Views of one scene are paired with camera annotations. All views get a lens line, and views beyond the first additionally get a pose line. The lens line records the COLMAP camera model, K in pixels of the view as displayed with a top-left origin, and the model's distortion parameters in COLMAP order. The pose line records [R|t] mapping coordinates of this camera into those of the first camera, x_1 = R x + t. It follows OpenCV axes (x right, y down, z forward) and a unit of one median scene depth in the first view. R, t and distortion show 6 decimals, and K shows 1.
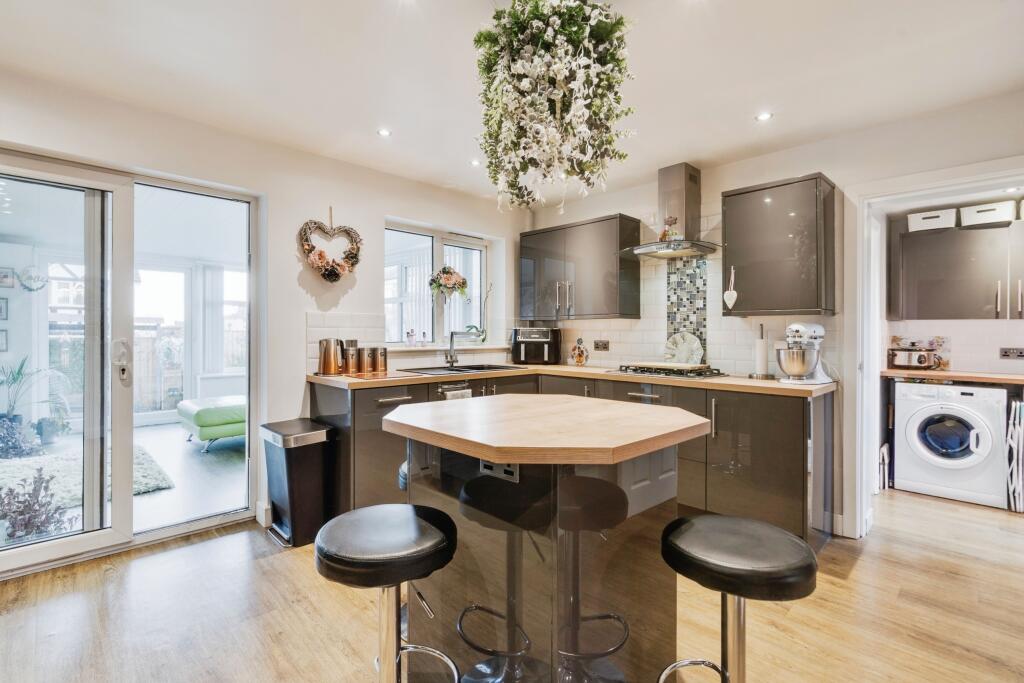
lens RADIAL K [[475.1, 0, 511.4], [0, 475.1, 340.6], [0, 0, 1]] dist [0.001323, 0.000280]
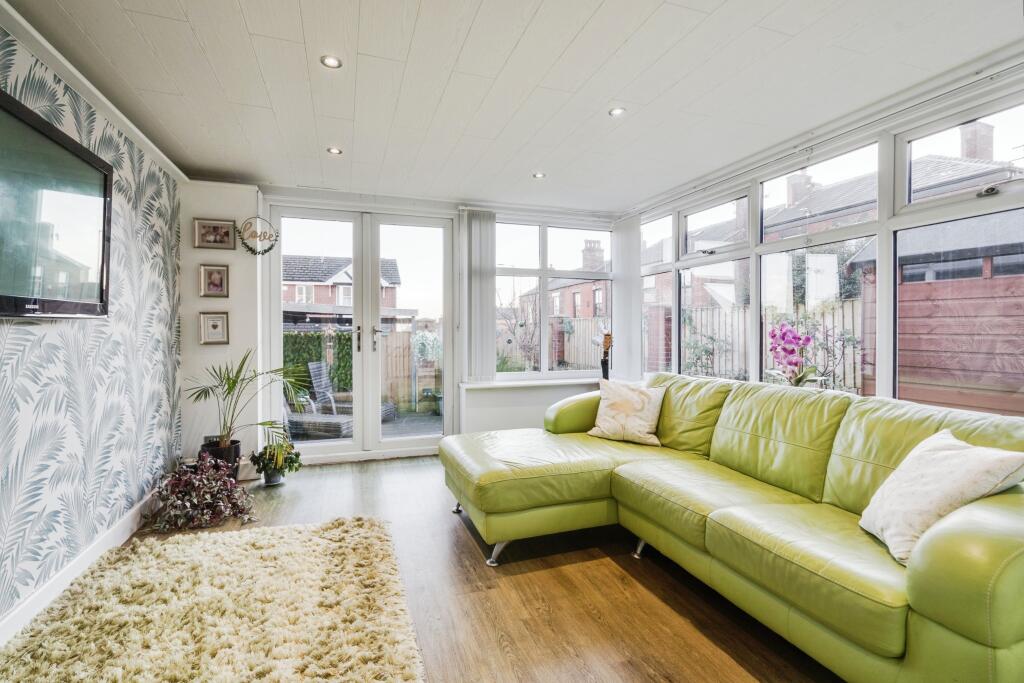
lens RADIAL K [[475.1, 0, 513.6], [0, 475.1, 338.3], [0, 0, 1]] dist [0.001323, 0.000280]
pose [[0.907797, -0.000626, -0.419410, -0.317551], [0.000474, 1.000000, -0.000468, 0.010886], [0.419410, 0.000226, 0.907797, 0.432644]]
